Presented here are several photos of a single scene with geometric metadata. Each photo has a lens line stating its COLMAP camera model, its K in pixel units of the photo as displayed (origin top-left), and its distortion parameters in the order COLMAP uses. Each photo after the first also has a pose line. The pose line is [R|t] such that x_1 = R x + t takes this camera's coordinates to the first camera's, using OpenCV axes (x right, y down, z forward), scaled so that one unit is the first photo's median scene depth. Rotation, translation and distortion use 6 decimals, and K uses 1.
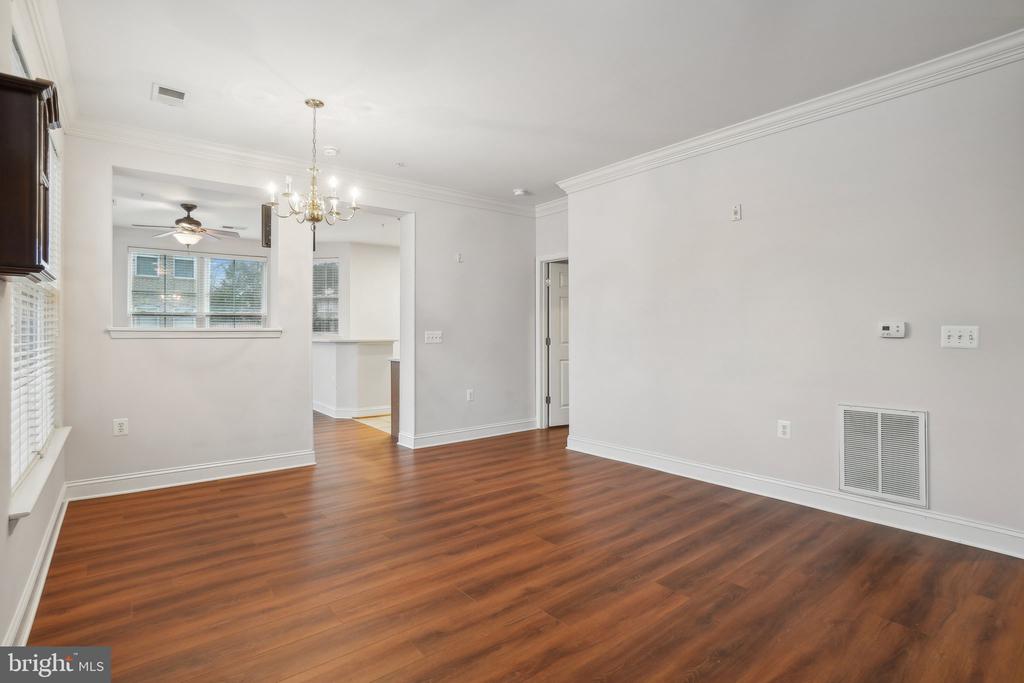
lens RADIAL K [[492.8, 0, 509.1], [0, 492.8, 330.1], [0, 0, 1]] dist [0.000877, -0.000079]
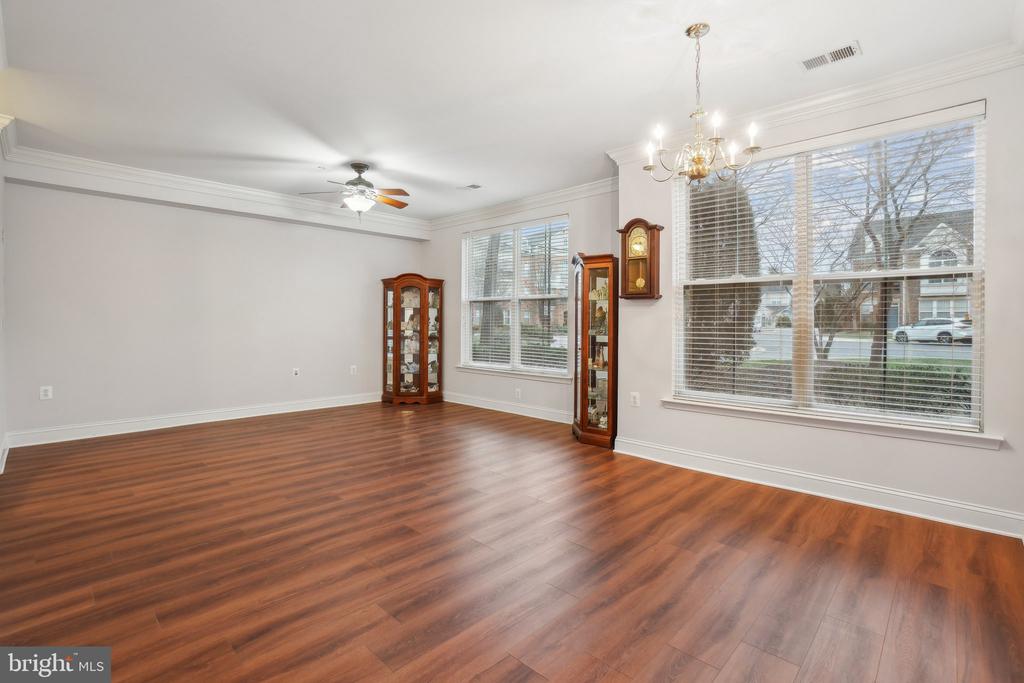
lens RADIAL K [[479.9, 0, 512.0], [0, 479.9, 341.5], [0, 0, 1]] dist [-0.029179, 0.000087]
pose [[-0.989852, 0.001607, -0.142095, 0.012325], [-0.002706, 0.999542, 0.030148, 0.020511], [0.142078, 0.030227, -0.989394, 1.980980]]
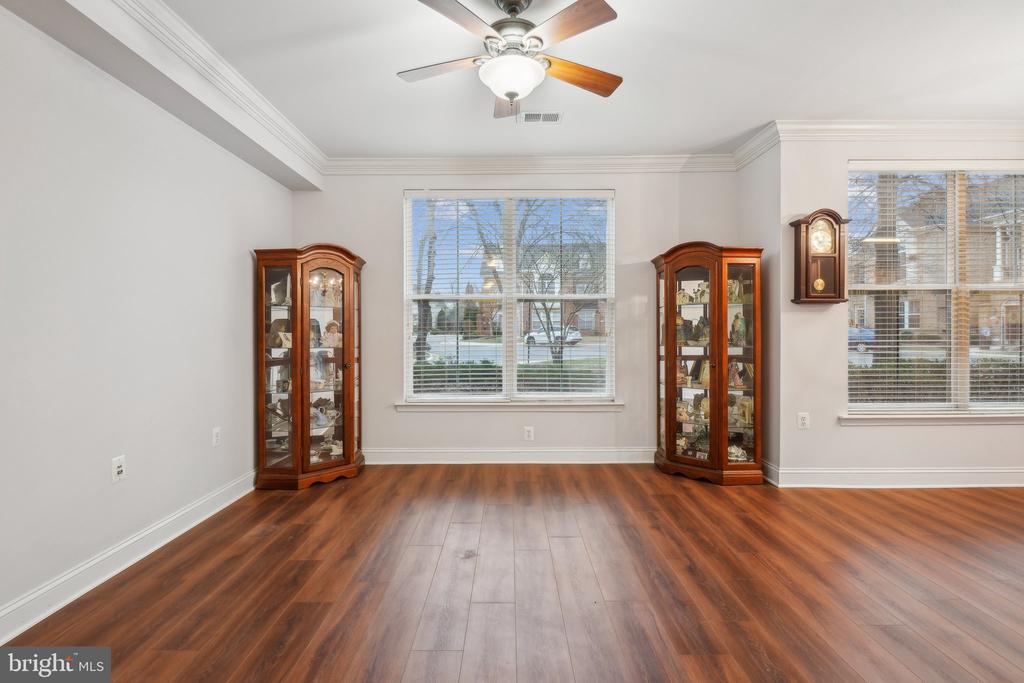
lens RADIAL K [[492.8, 0, 509.1], [0, 492.8, 330.1], [0, 0, 1]] dist [0.000877, -0.000079]
pose [[-0.617258, 0.005482, -0.786742, 0.944314], [0.010944, 0.999939, -0.001618, -0.002867], [0.786685, -0.009608, -0.617280, 0.746304]]
